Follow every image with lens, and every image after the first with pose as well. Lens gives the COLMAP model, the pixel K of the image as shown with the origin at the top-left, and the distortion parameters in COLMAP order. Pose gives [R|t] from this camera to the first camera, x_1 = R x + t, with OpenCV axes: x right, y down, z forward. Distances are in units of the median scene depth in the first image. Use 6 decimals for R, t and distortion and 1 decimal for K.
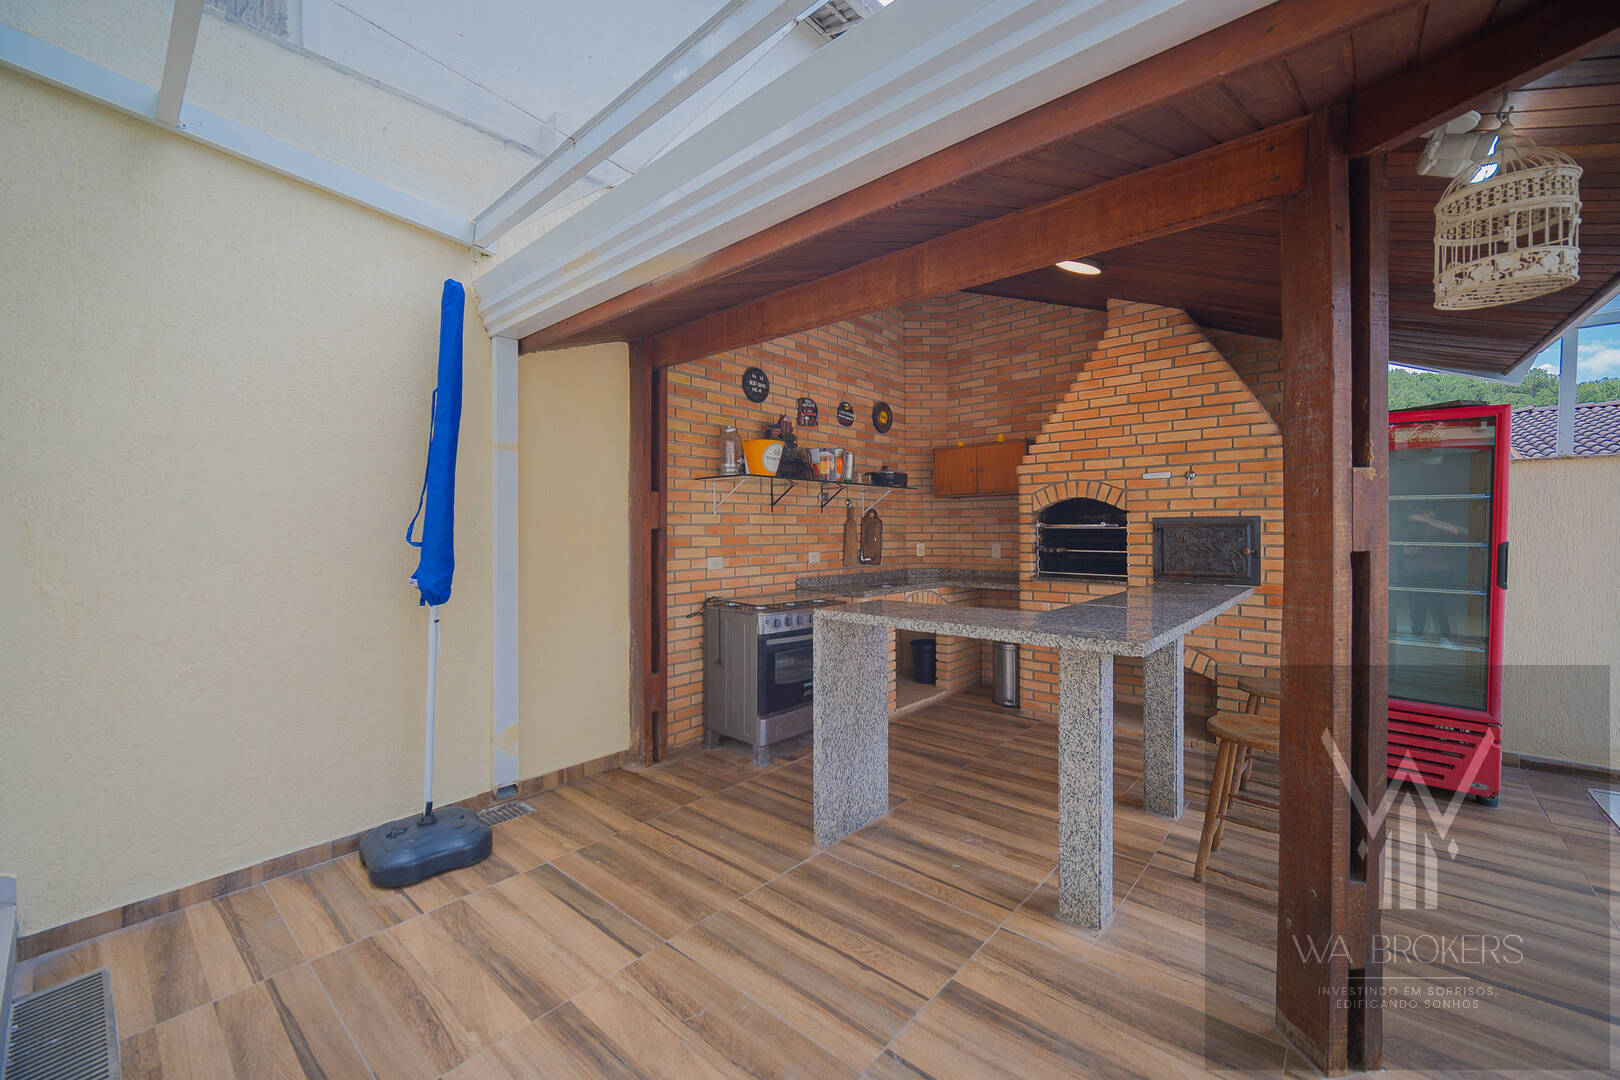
lens RADIAL K [[651.2, 0, 813.0], [0, 651.2, 532.8], [0, 0, 1]] dist [-0.000745, -0.001193]
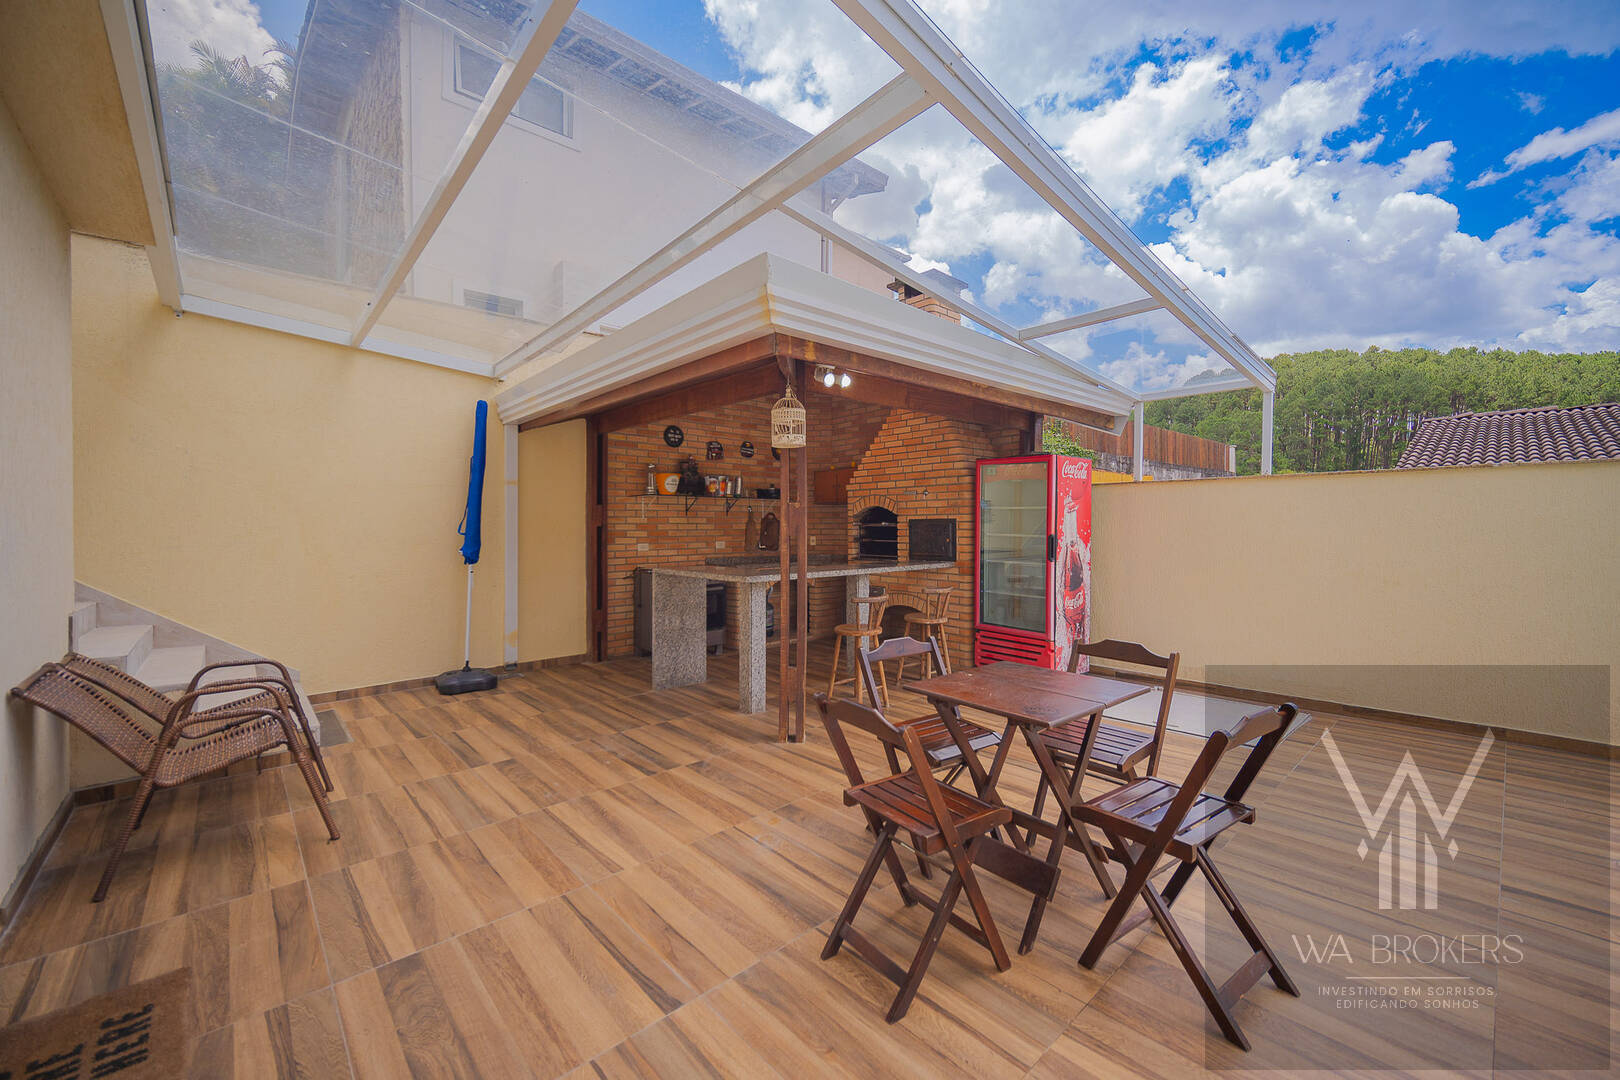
lens RADIAL K [[651.2, 0, 814.5], [0, 651.2, 527.4], [0, 0, 1]] dist [-0.000745, -0.001193]
pose [[0.992915, 0.001132, -0.118825, 0.477753], [-0.001572, 0.999992, -0.003609, 0.002119], [0.118820, 0.003770, 0.992909, -0.585771]]
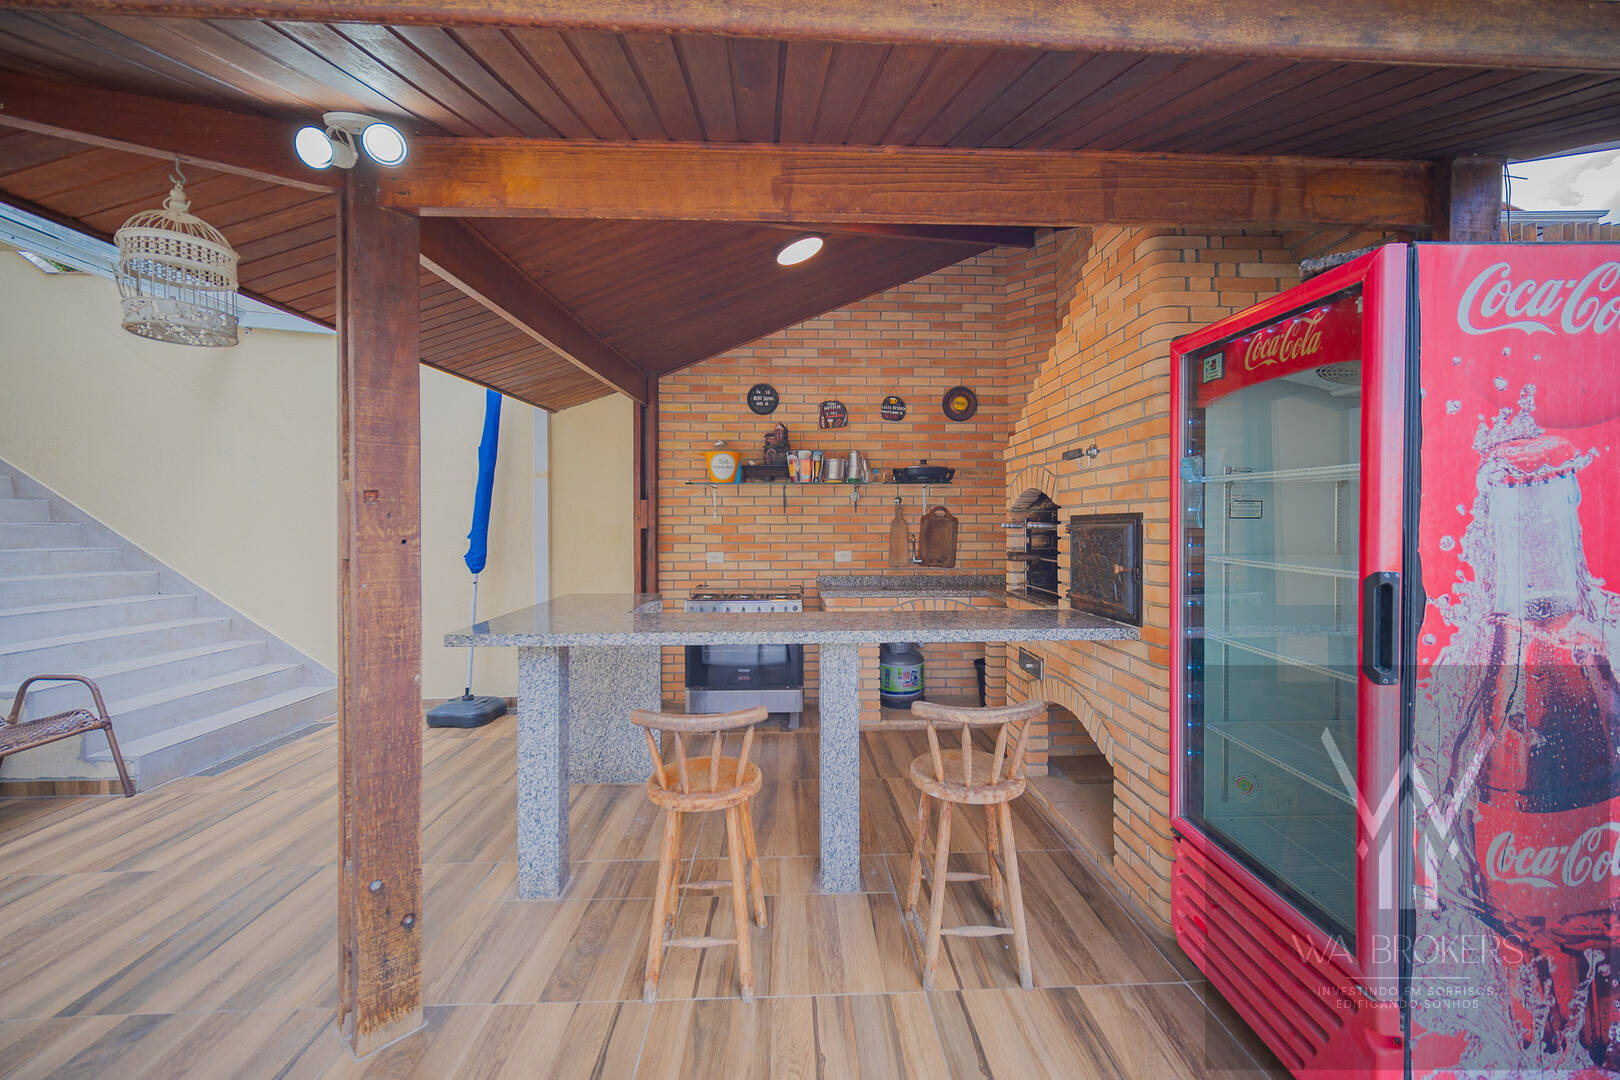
lens RADIAL K [[651.2, 0, 806.8], [0, 651.2, 528.1], [0, 0, 1]] dist [-0.000745, -0.001193]
pose [[0.677985, 0.006074, -0.735050, 0.838792], [-0.004400, 0.999981, 0.004204, -0.012030], [0.735062, 0.000384, 0.678000, 0.320418]]
